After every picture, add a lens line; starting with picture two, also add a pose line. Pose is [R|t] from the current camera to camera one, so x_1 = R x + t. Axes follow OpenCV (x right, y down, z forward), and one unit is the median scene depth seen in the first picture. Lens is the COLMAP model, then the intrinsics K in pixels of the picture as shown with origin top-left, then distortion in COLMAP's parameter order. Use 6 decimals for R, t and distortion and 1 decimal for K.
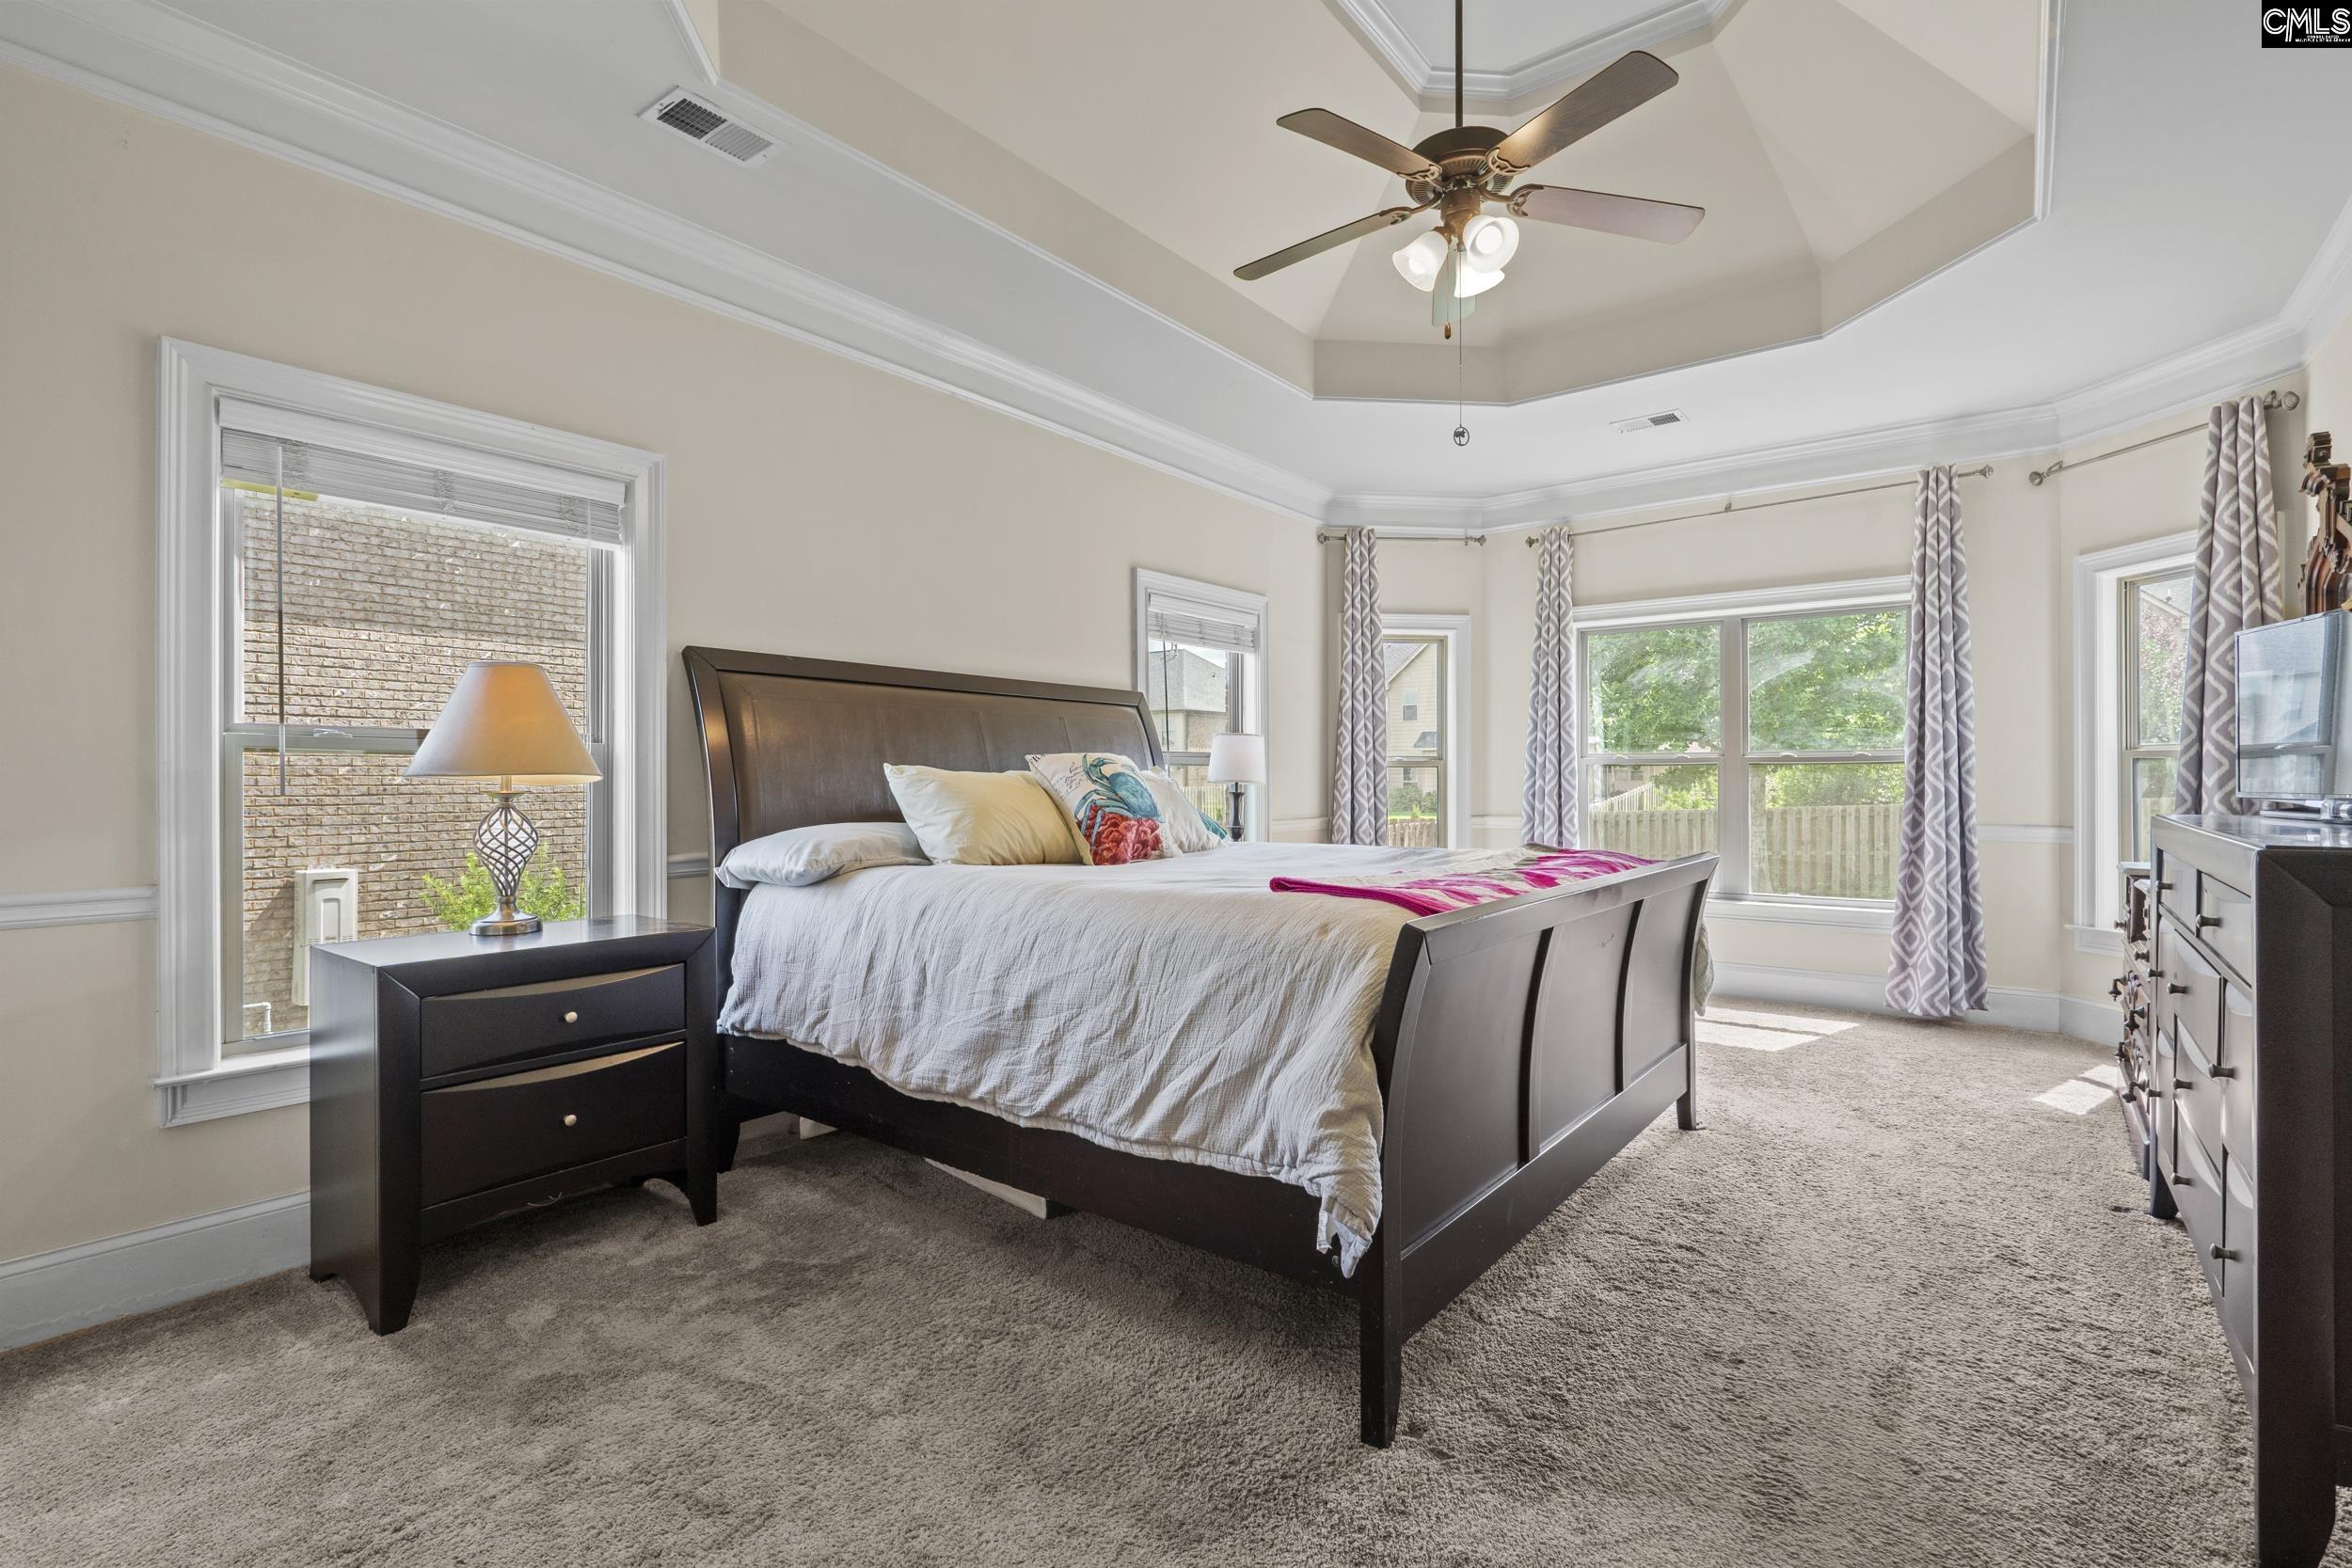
lens RADIAL K [[1086.5, 0, 1158.8], [0, 1086.5, 779.7], [0, 0, 1]] dist [-0.001822, -0.000844]
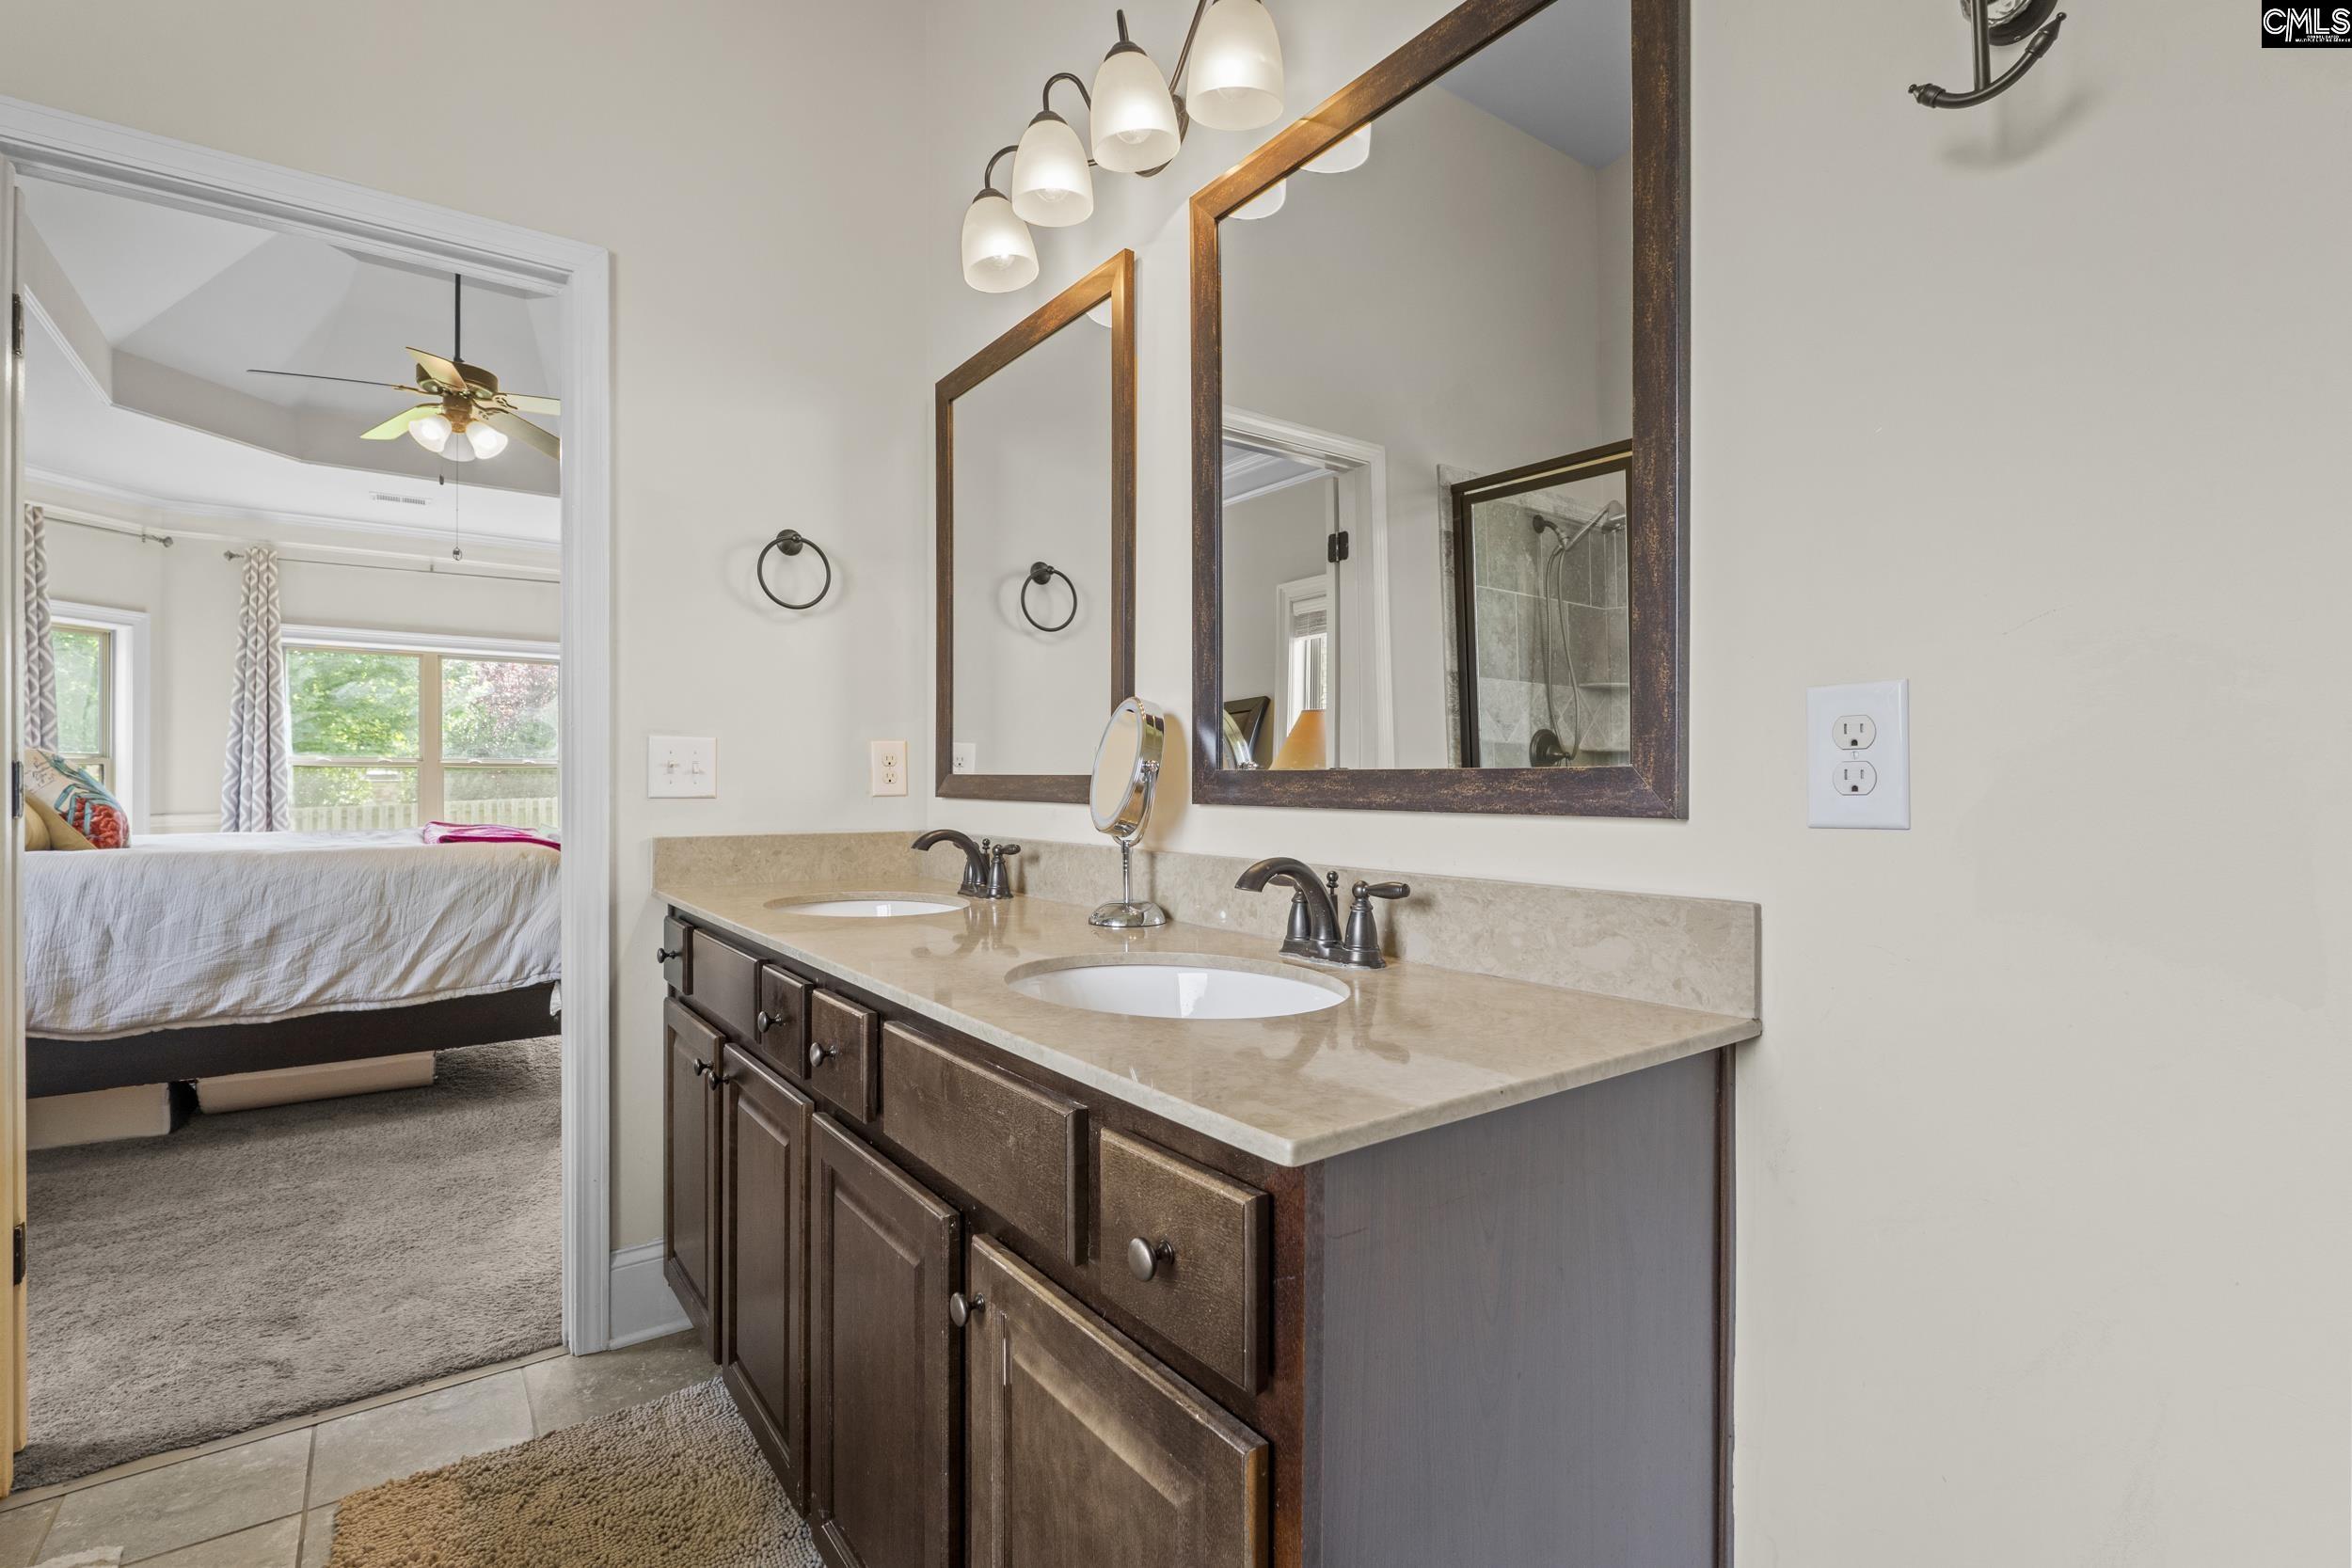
lens RADIAL K [[1086.5, 0, 1168.7], [0, 1086.5, 782.6], [0, 0, 1]] dist [-0.001822, -0.000844]
pose [[0.283538, 0.002009, 0.958959, -1.125595], [-0.000819, 0.999998, -0.001853, 0.013383], [-0.958961, -0.000260, 0.283539, -0.497600]]
